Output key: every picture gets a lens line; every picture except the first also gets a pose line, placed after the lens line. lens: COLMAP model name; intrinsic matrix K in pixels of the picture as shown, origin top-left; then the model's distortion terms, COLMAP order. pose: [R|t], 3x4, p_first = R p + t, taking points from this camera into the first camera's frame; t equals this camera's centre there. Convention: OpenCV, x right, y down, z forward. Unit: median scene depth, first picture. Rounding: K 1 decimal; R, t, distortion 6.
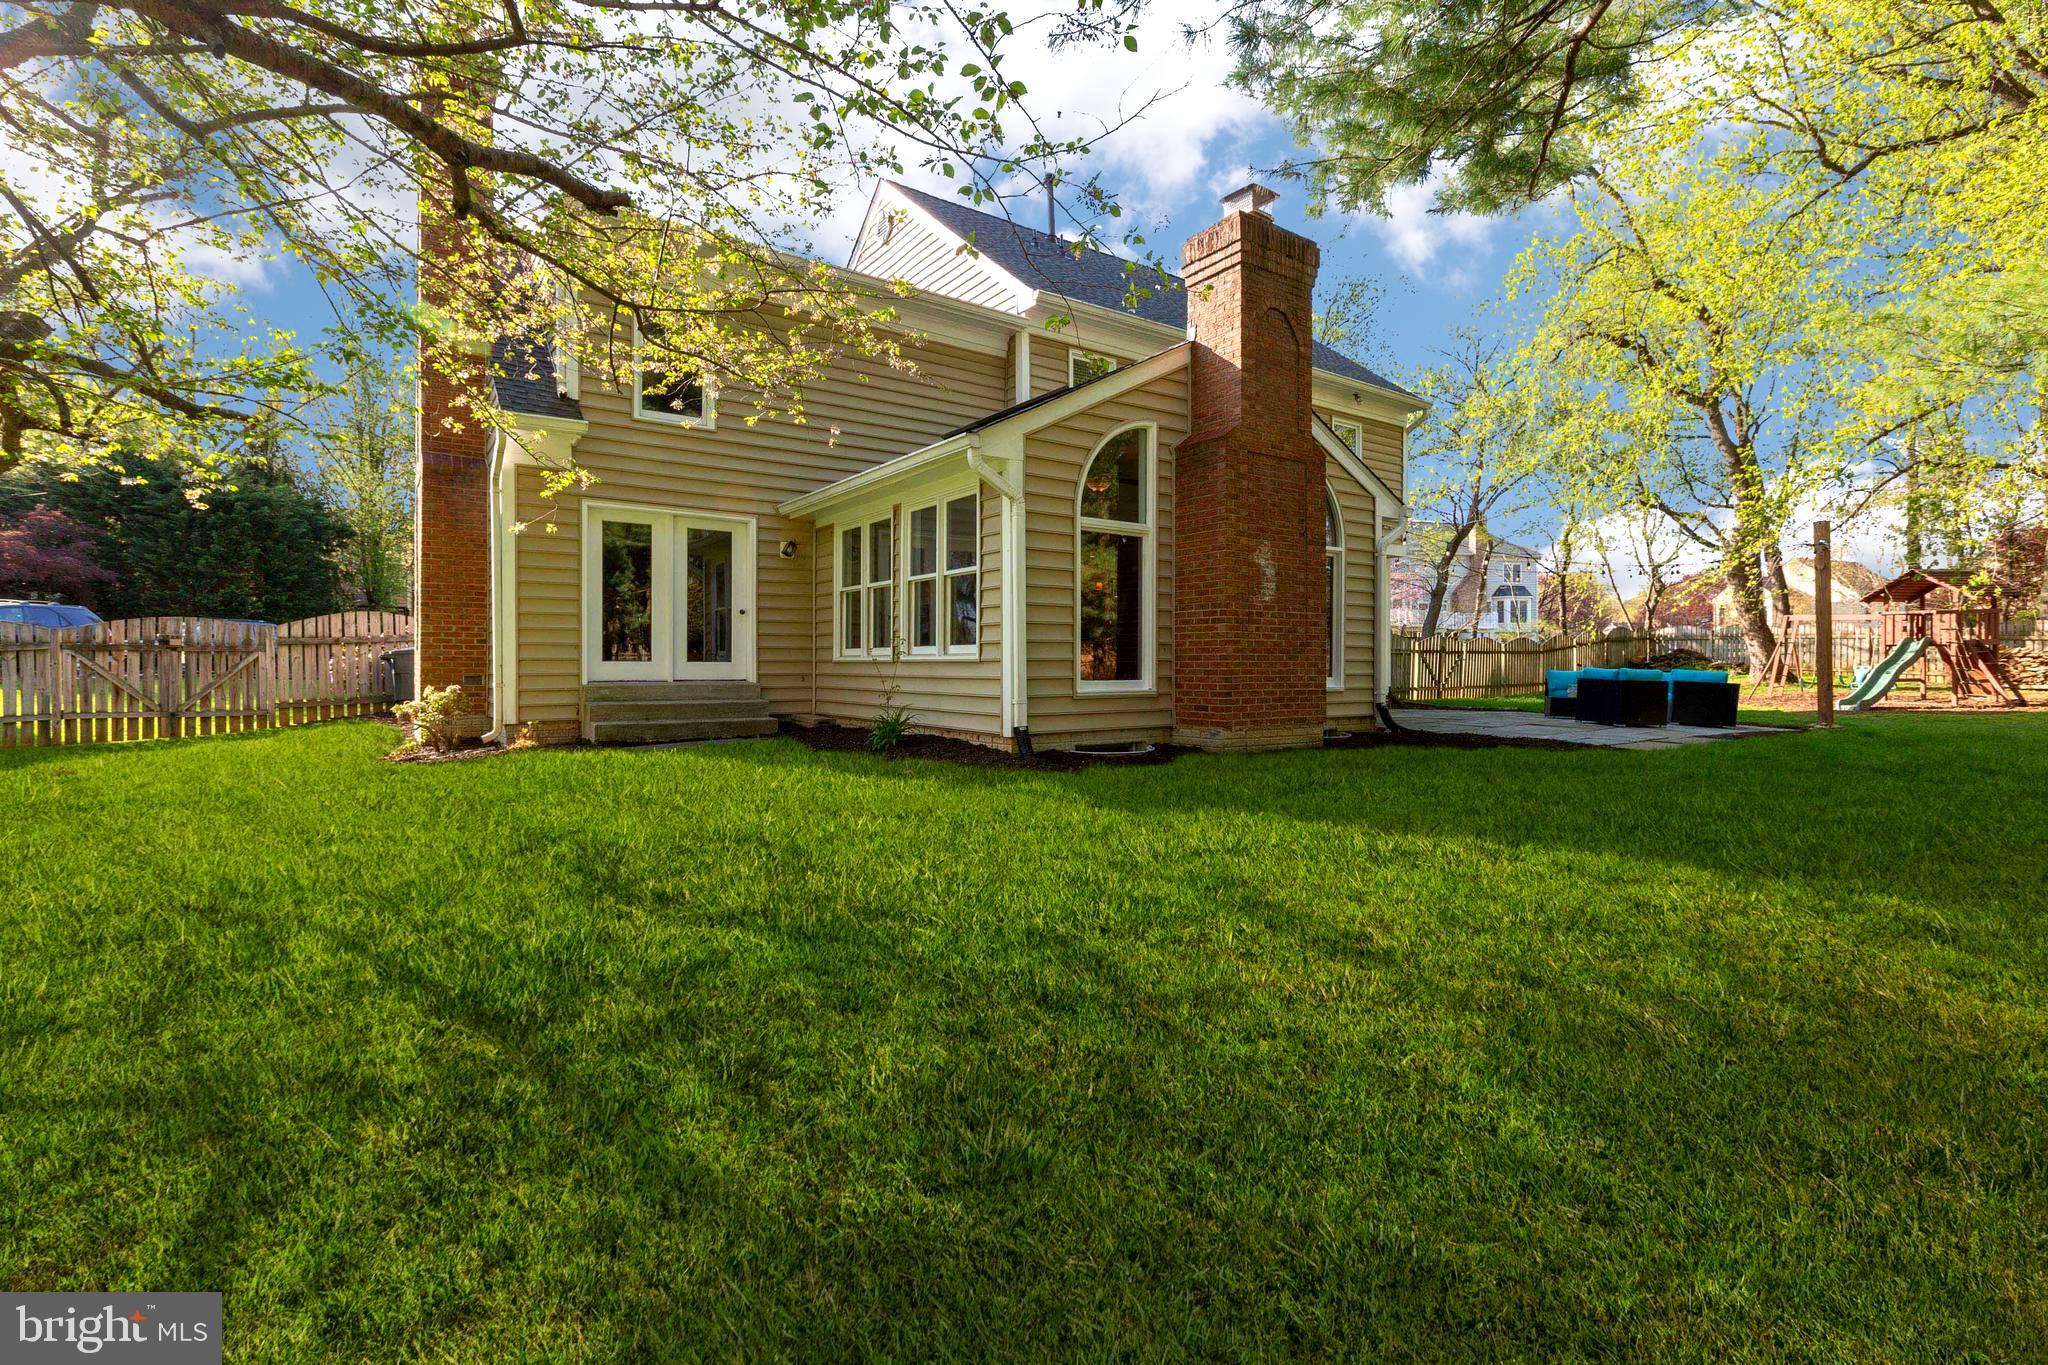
lens RADIAL K [[927.5, 0, 1024.0], [0, 927.5, 682.5], [0, 0, 1]] dist [-0.000759, -0.000153]
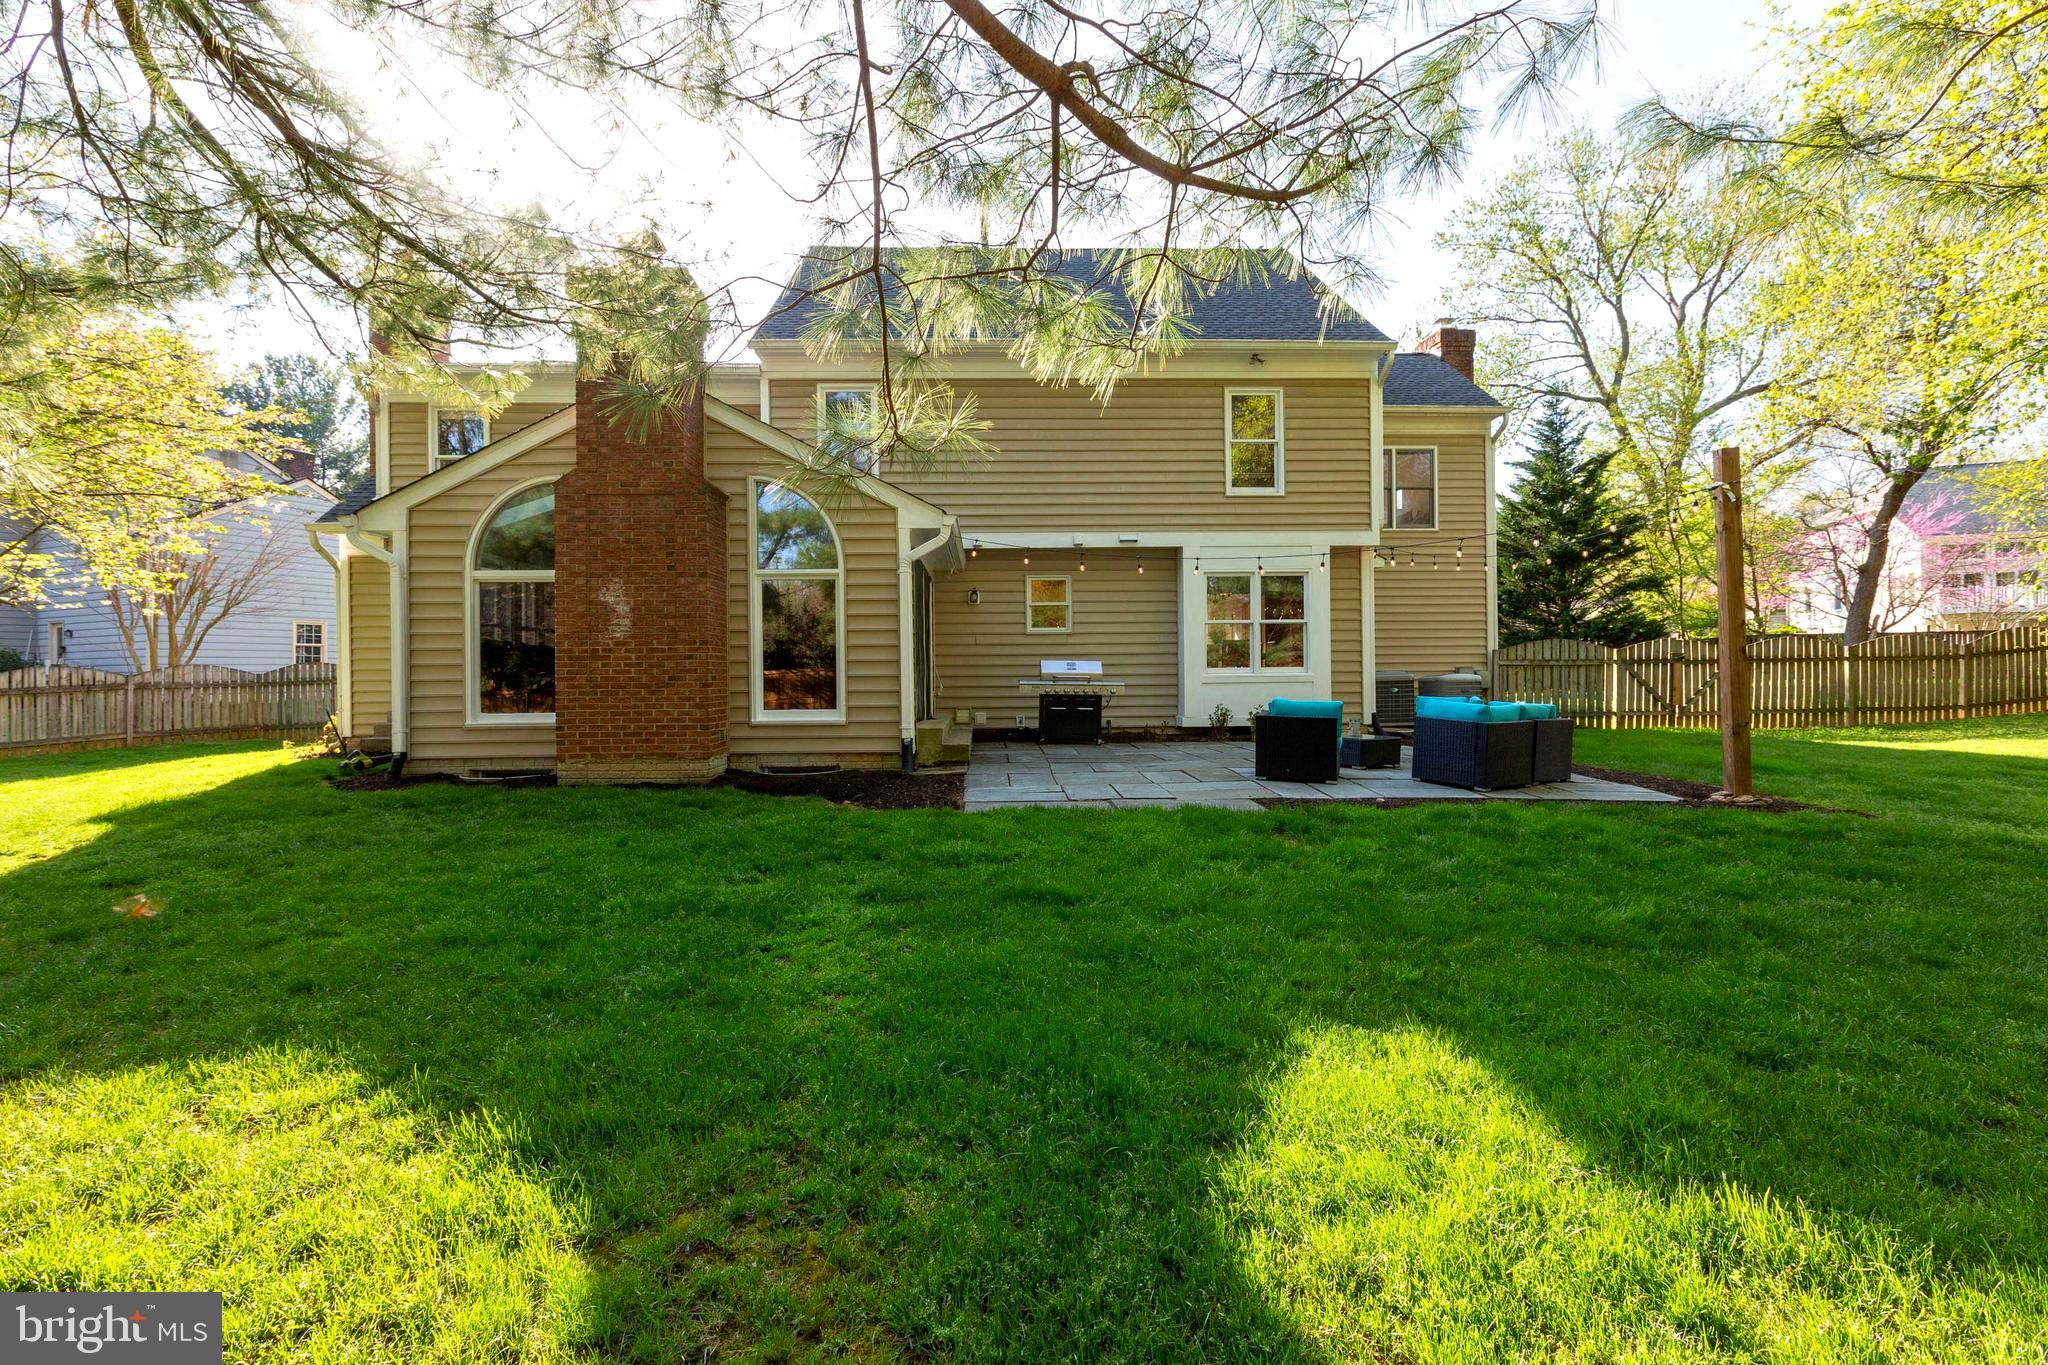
lens RADIAL K [[927.5, 0, 1024.0], [0, 927.5, 682.5], [0, 0, 1]] dist [-0.000759, -0.000153]
pose [[0.838688, -0.003889, -0.544598, 1.189254], [-0.000313, 0.999971, -0.007624, -0.030689], [0.544612, 0.006565, 0.838663, 0.390210]]
